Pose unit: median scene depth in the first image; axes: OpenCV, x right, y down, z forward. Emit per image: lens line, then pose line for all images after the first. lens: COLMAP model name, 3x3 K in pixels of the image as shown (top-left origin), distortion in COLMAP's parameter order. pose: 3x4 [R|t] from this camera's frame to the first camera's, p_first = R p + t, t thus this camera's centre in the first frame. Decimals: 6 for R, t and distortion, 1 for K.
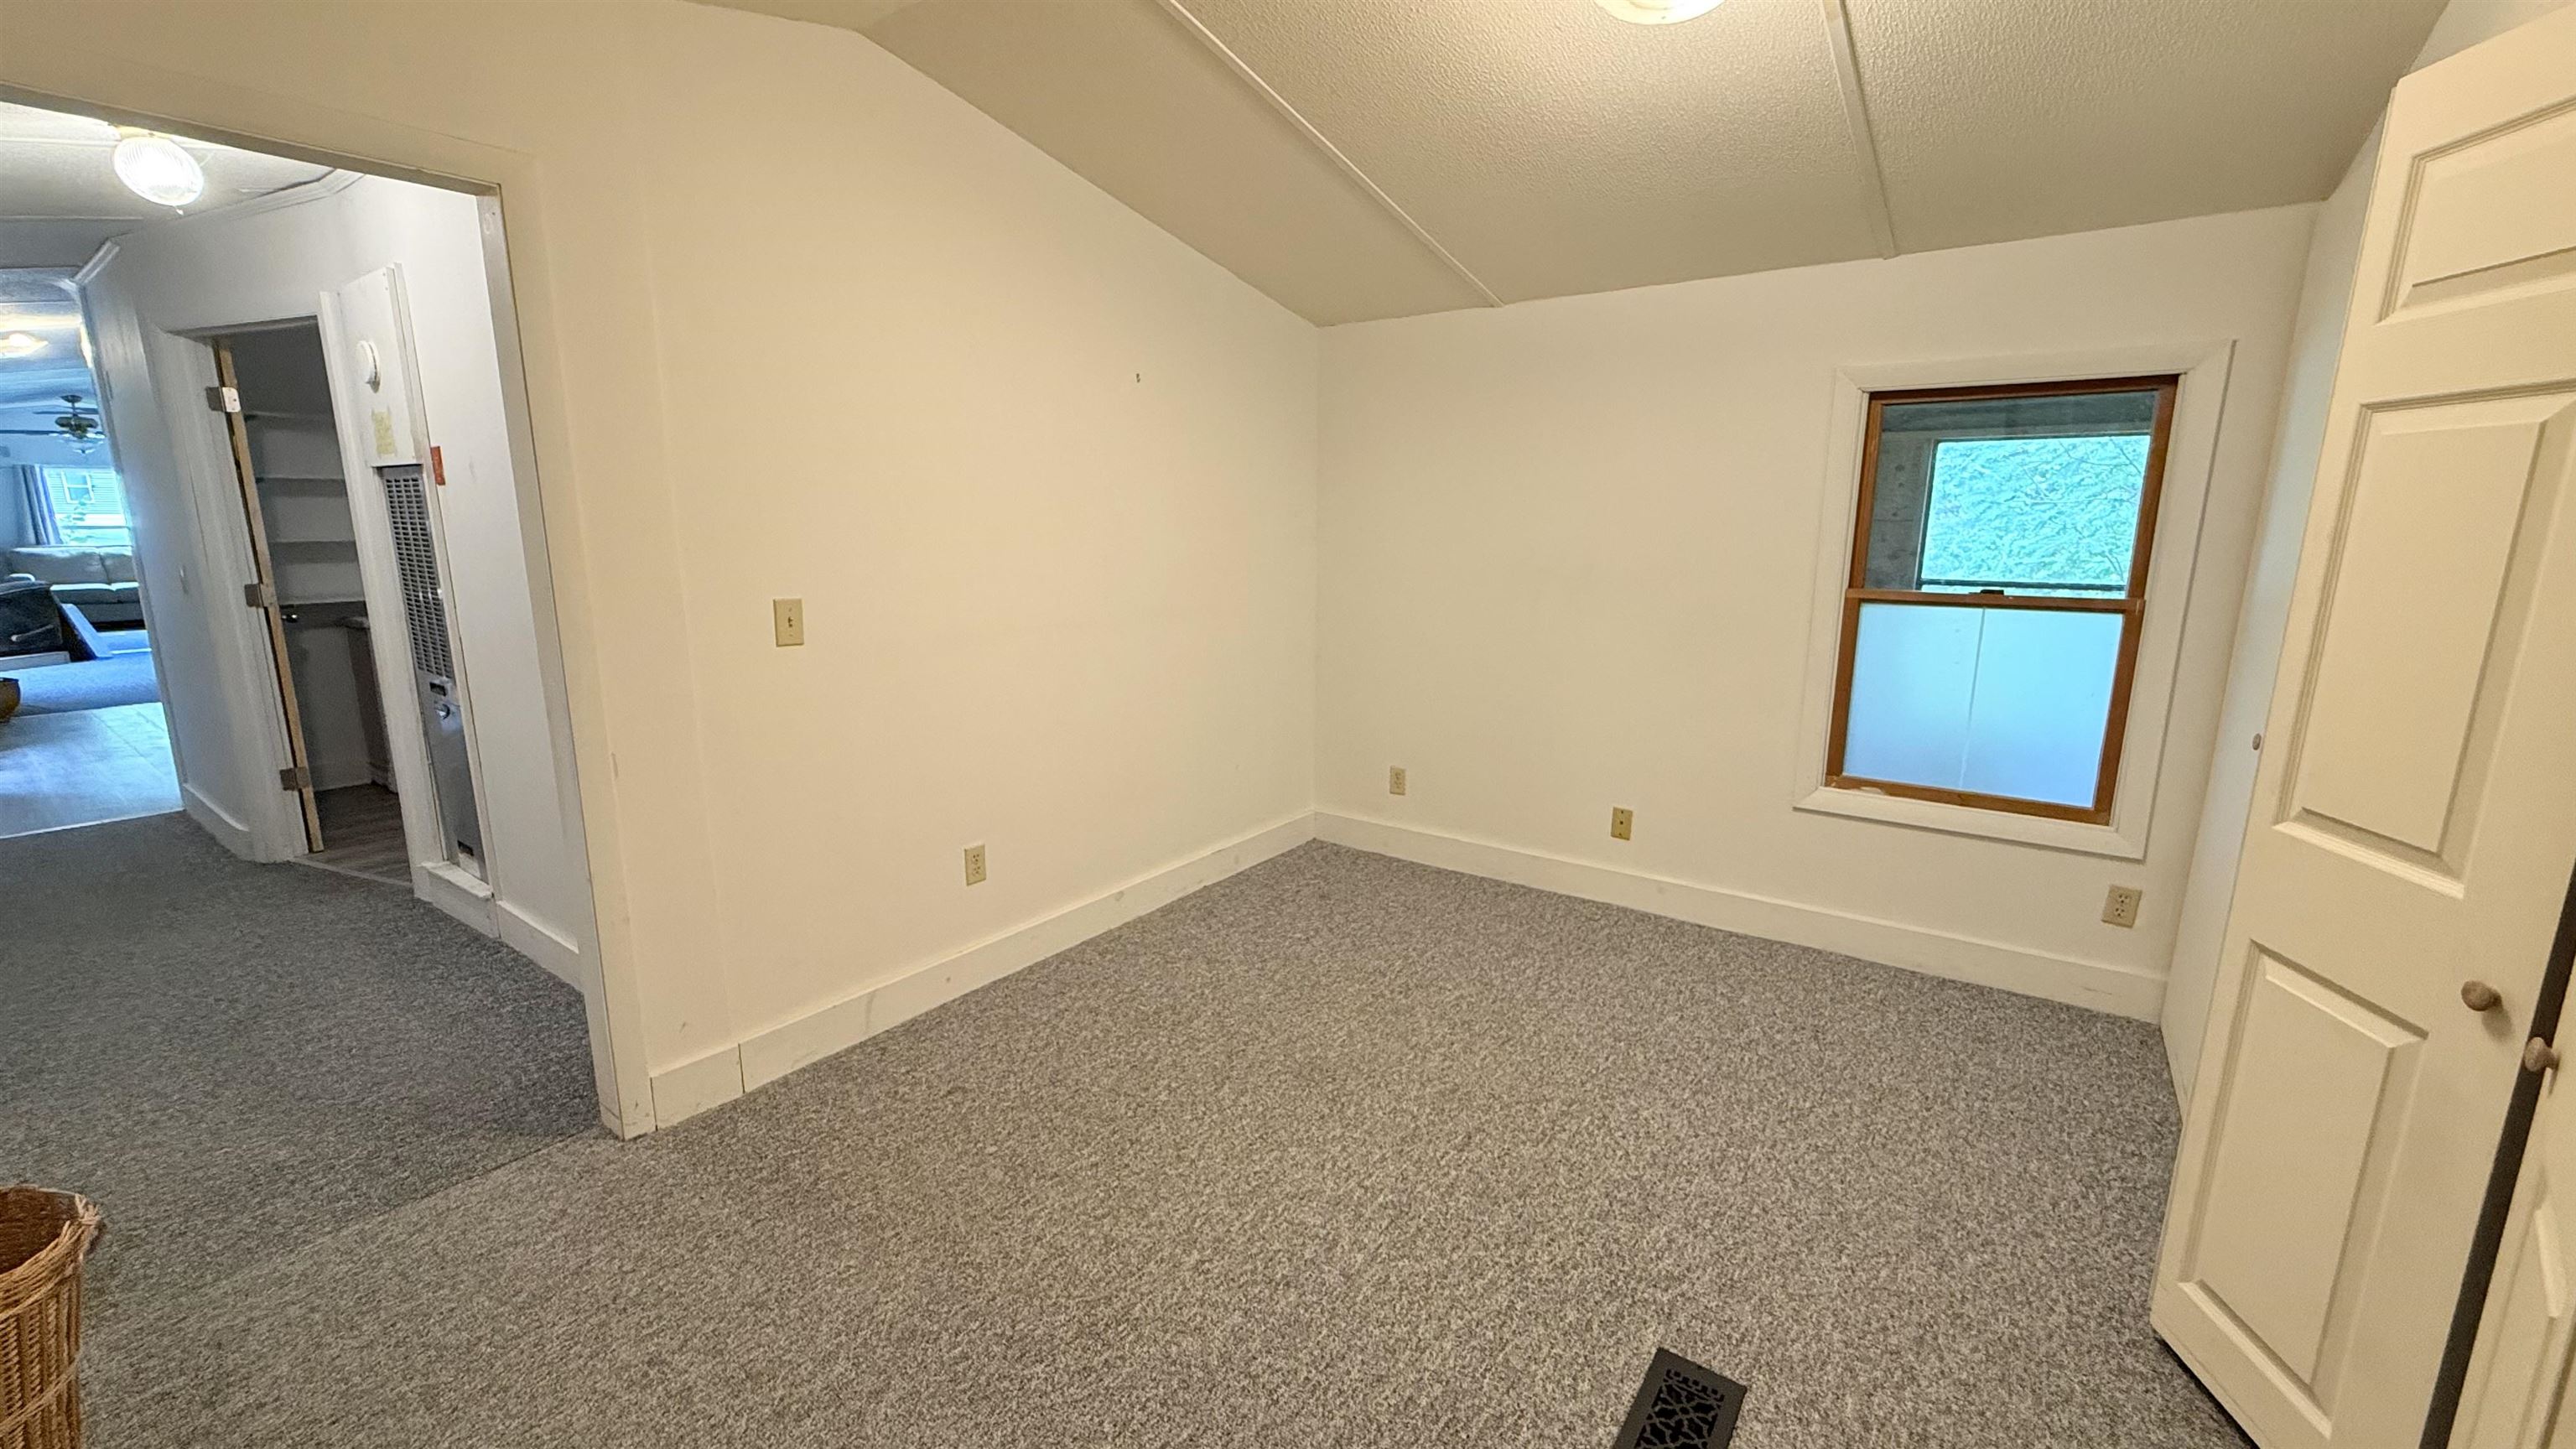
lens RADIAL K [[1030.6, 0, 1280.9], [0, 1030.6, 717.8], [0, 0, 1]] dist [-0.000415, 0.000329]
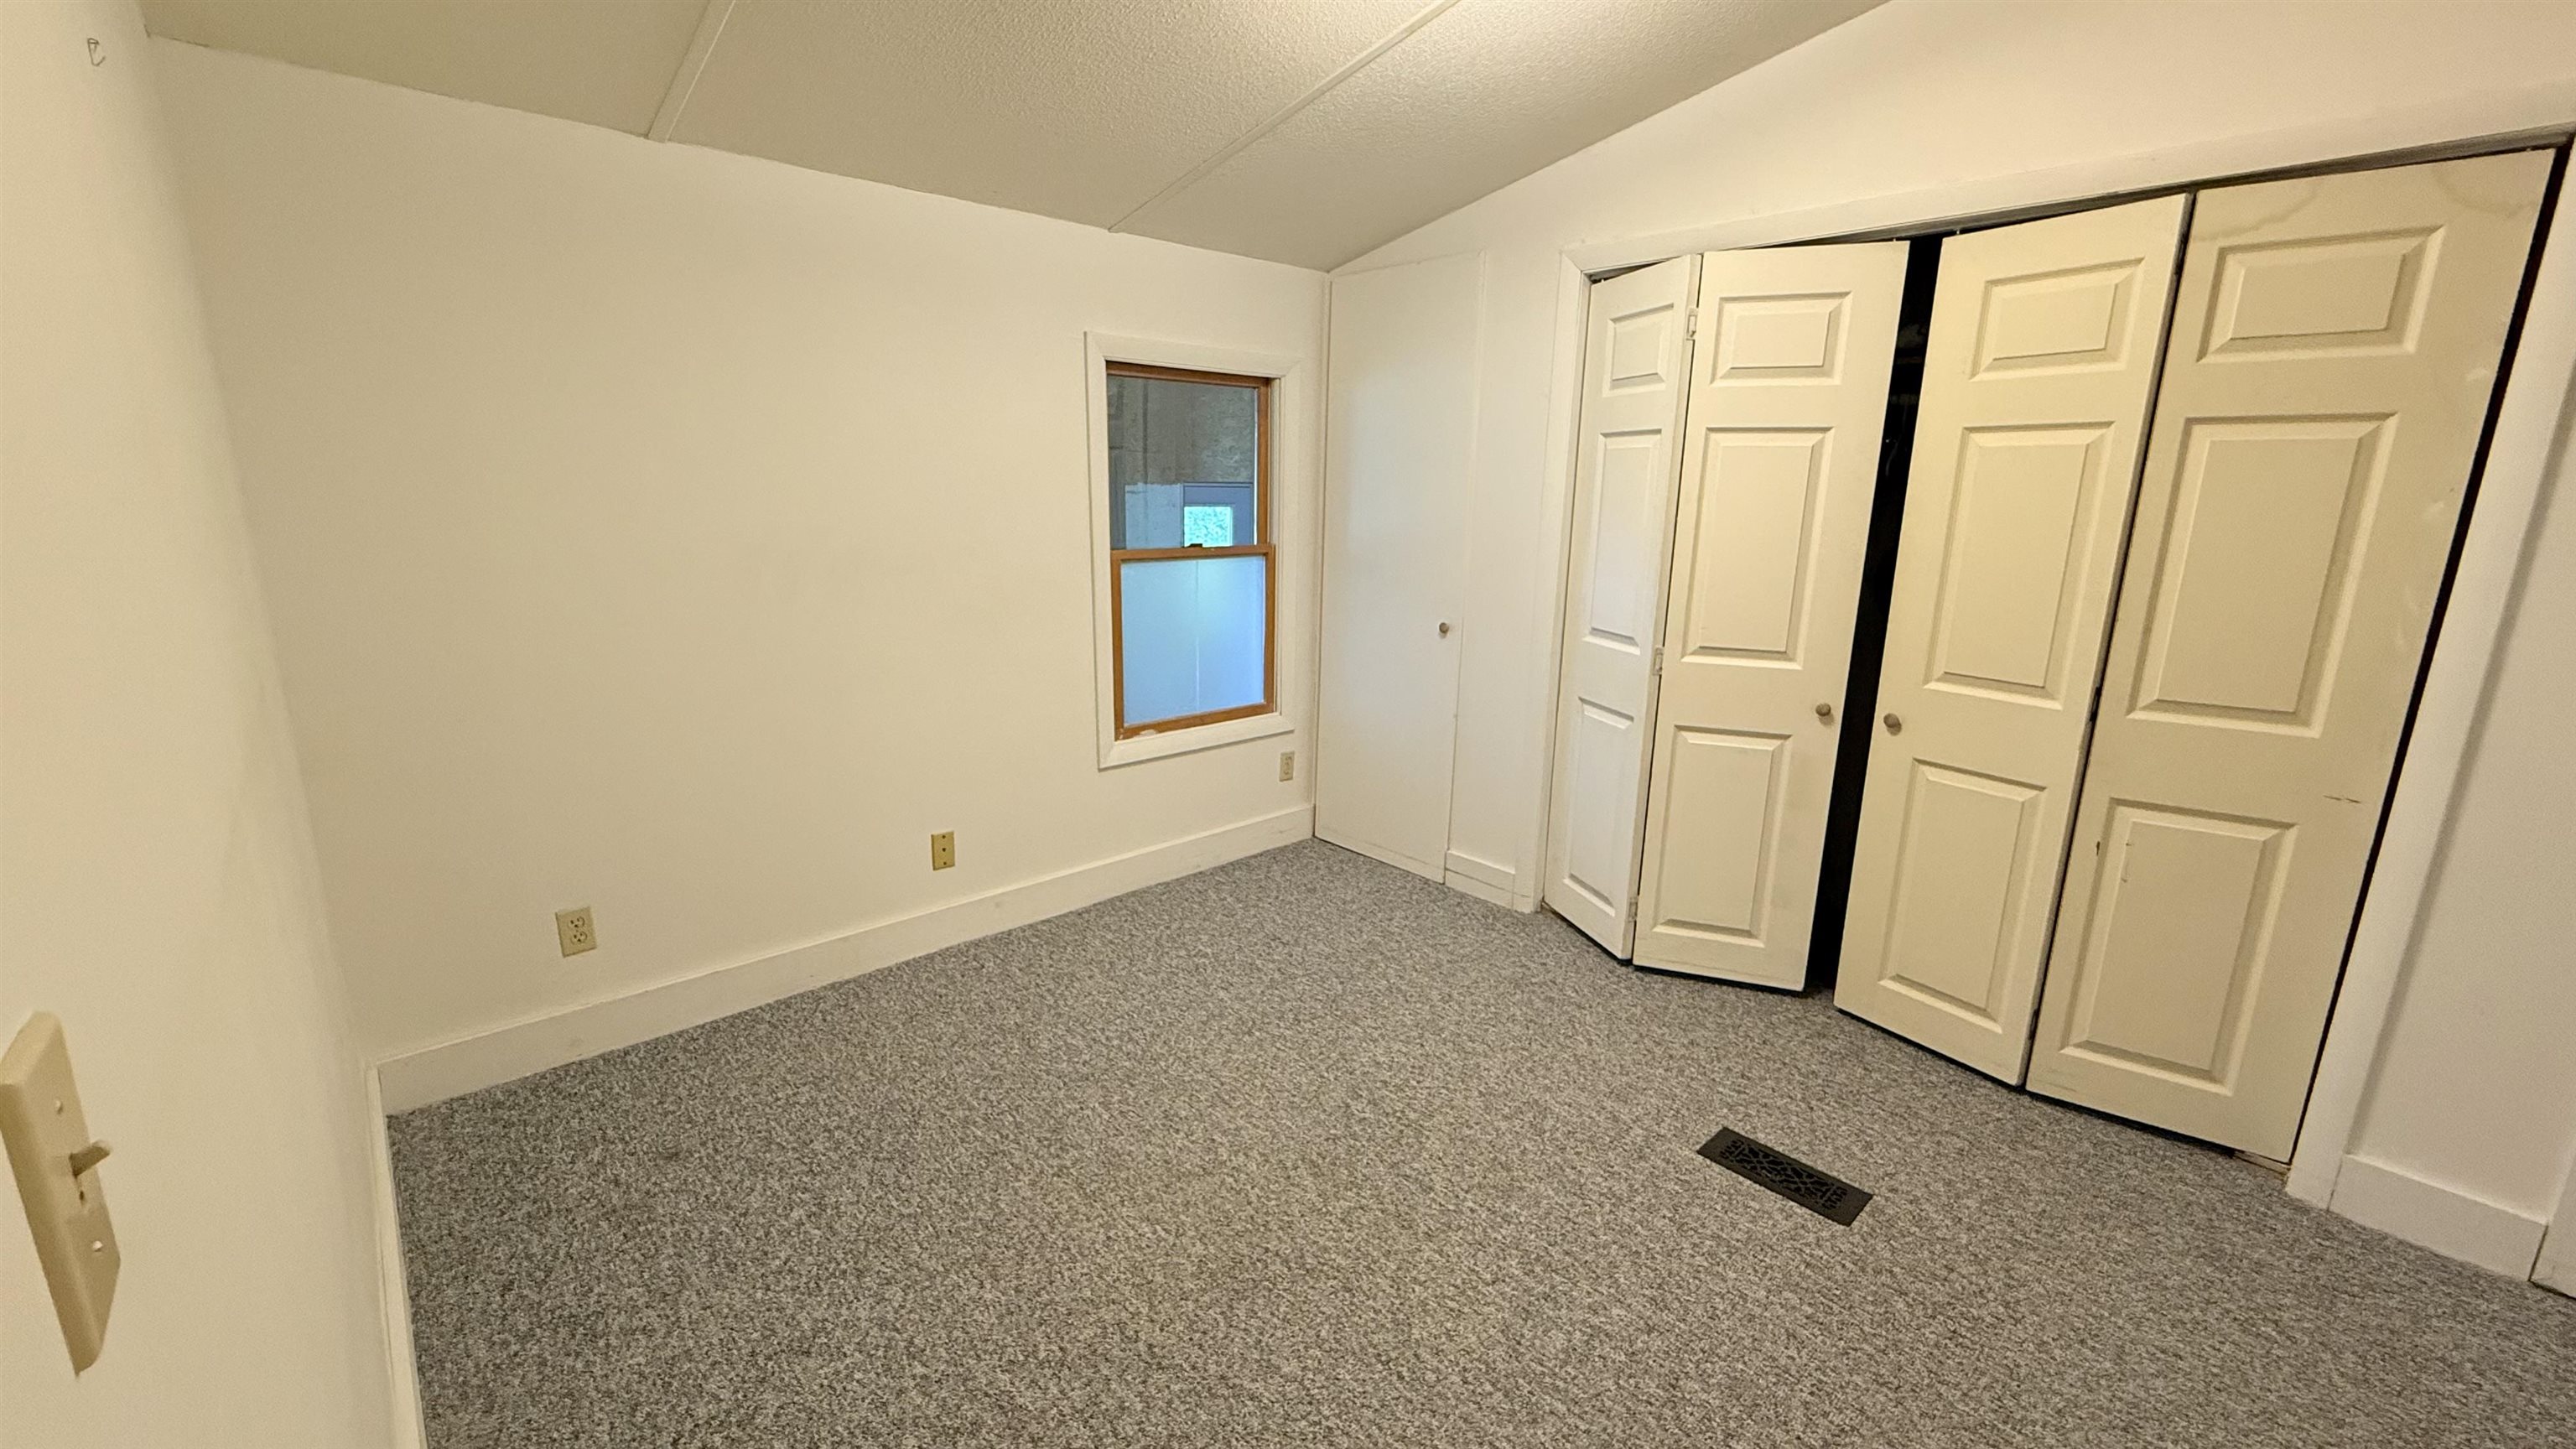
lens RADIAL K [[1030.6, 0, 1275.8], [0, 1030.6, 718.4], [0, 0, 1]] dist [-0.000415, 0.000329]
pose [[0.201753, -0.218212, 0.954819, -0.476467], [0.176772, 0.966969, 0.183637, -0.130527], [-0.963352, 0.131736, 0.233663, 0.653209]]
